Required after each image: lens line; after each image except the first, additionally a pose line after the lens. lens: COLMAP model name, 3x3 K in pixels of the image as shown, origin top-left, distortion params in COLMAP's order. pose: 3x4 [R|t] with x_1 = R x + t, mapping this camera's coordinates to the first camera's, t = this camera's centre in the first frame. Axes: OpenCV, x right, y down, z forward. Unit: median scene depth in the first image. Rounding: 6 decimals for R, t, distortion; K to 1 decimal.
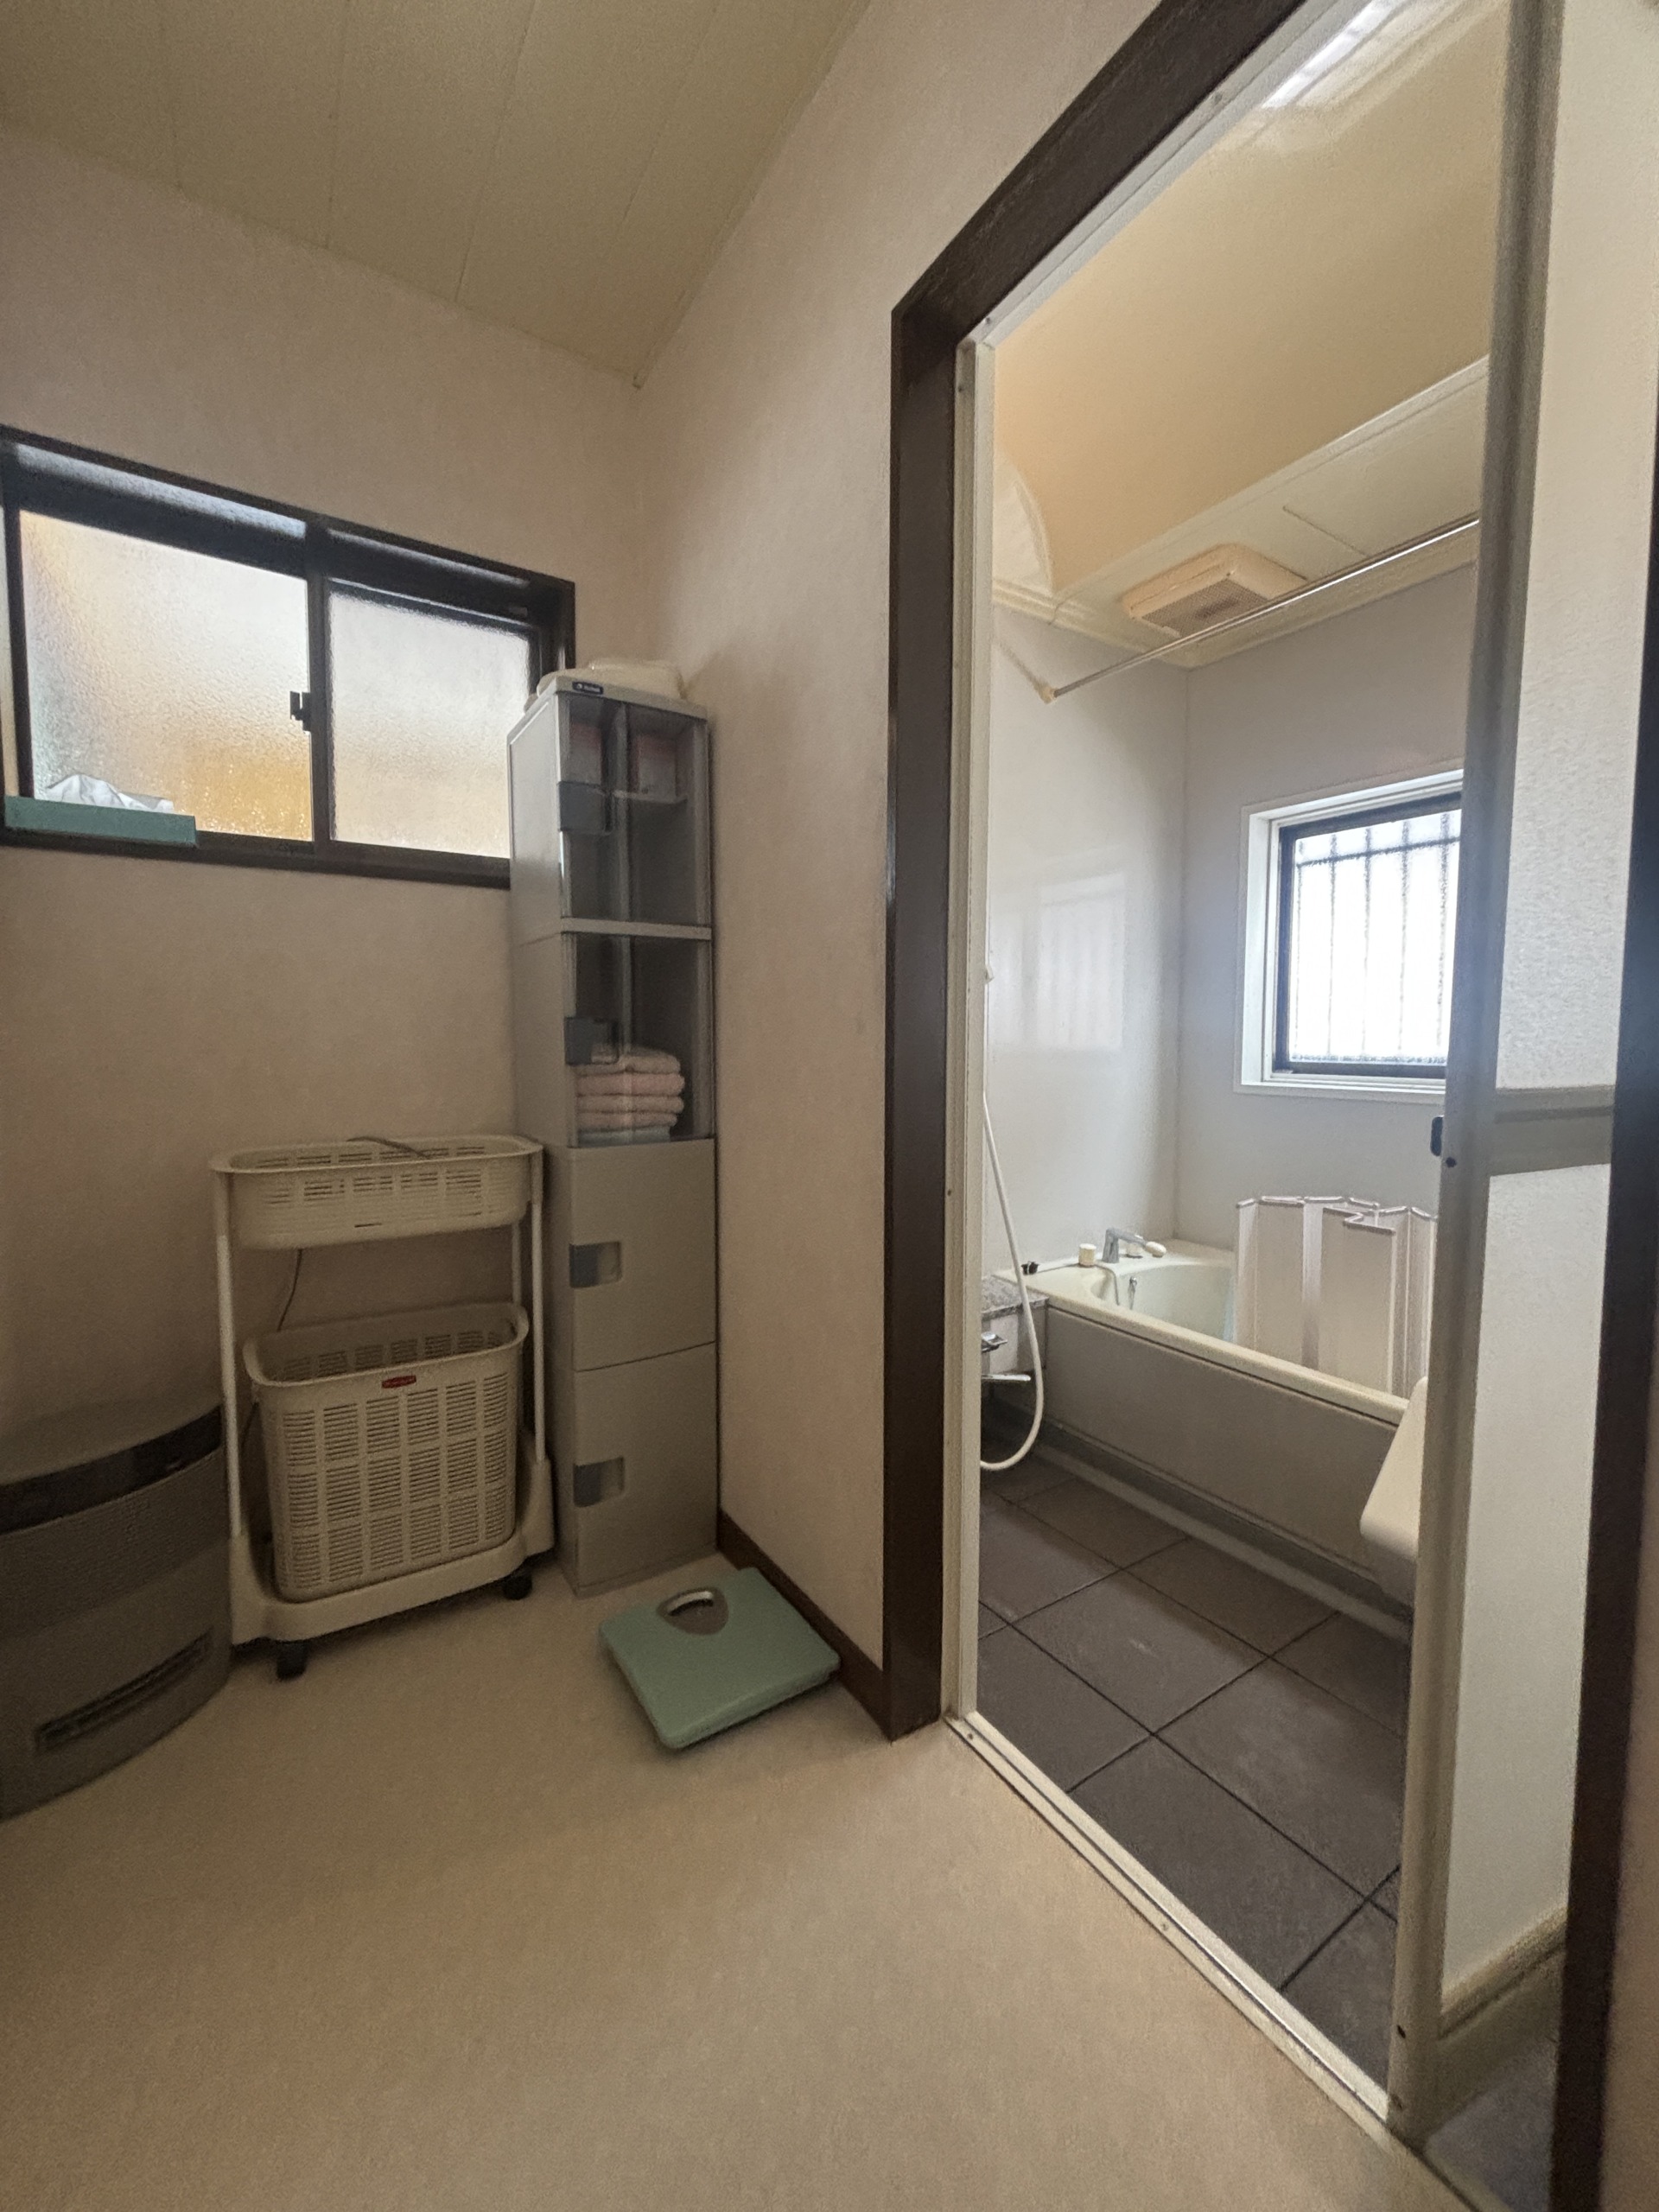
lens RADIAL K [[890.5, 0, 825.0], [0, 890.5, 1087.4], [0, 0, 1]] dist [-0.008396, 0.002117]
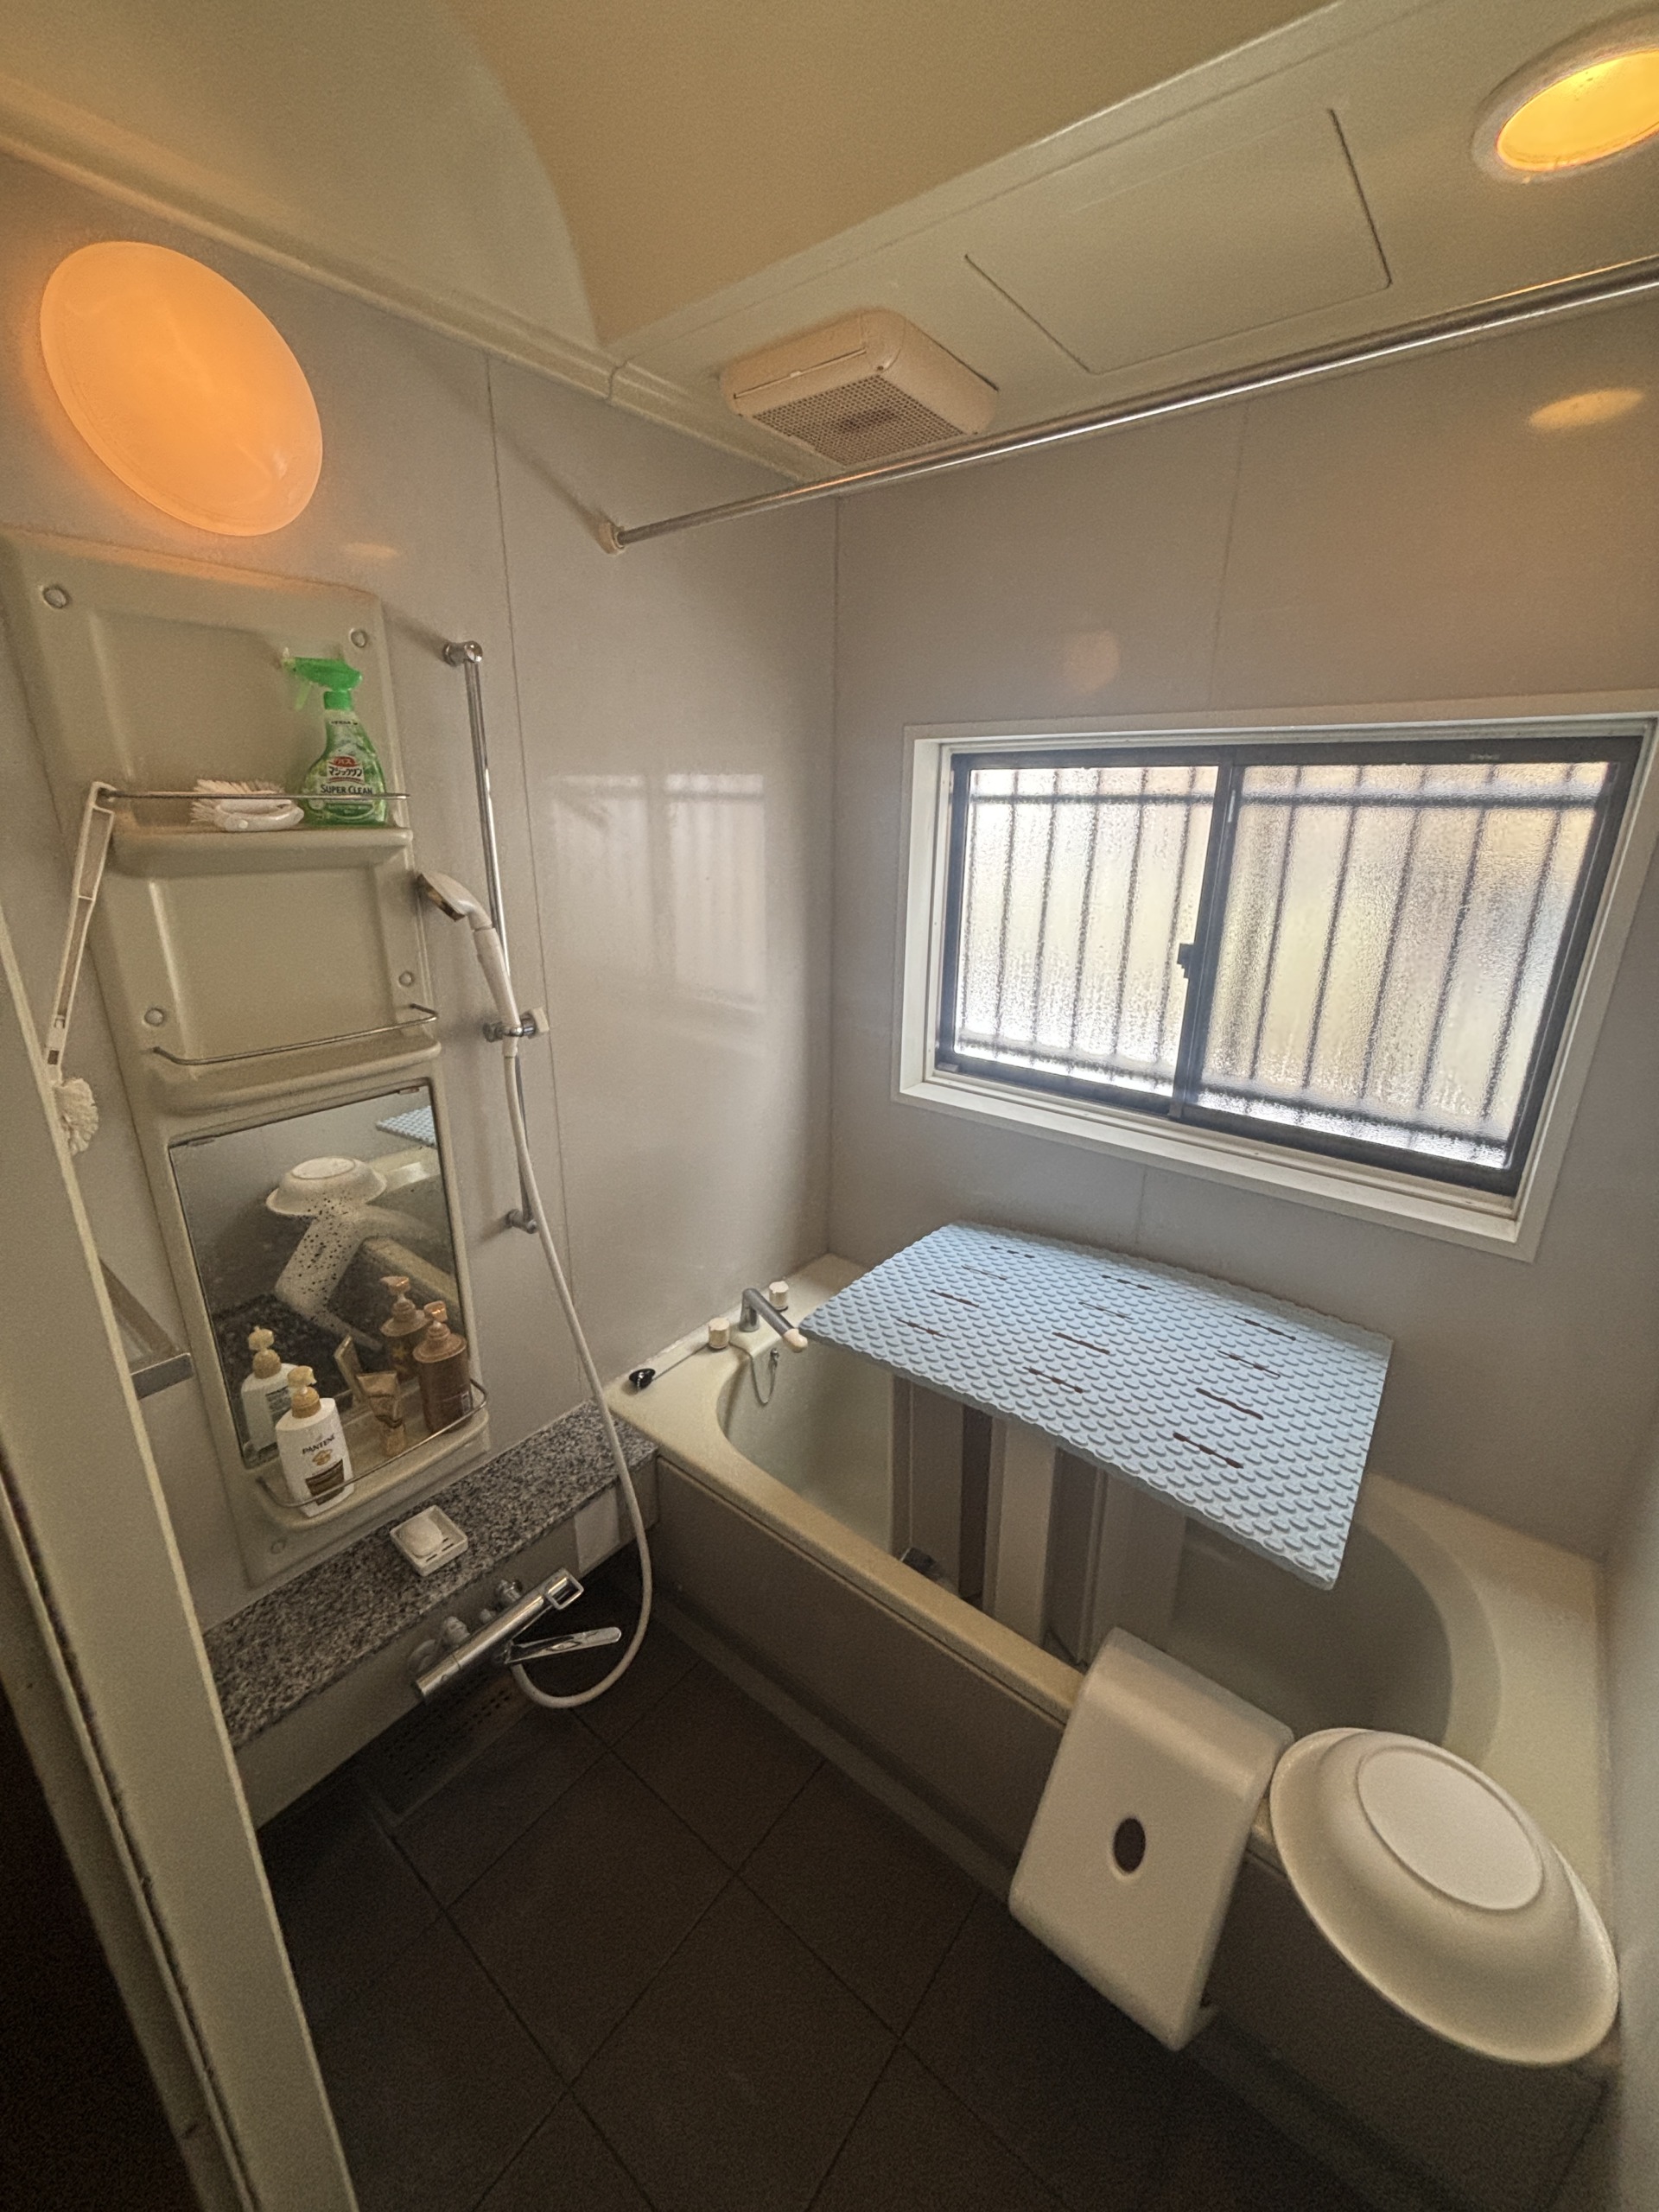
lens RADIAL K [[890.5, 0, 814.8], [0, 890.5, 1088.0], [0, 0, 1]] dist [-0.008396, 0.002117]
pose [[0.947912, -0.089471, 0.305708, 0.262868], [0.012096, 0.969160, 0.246136, -0.358850], [-0.318302, -0.229618, 0.919761, 0.503121]]
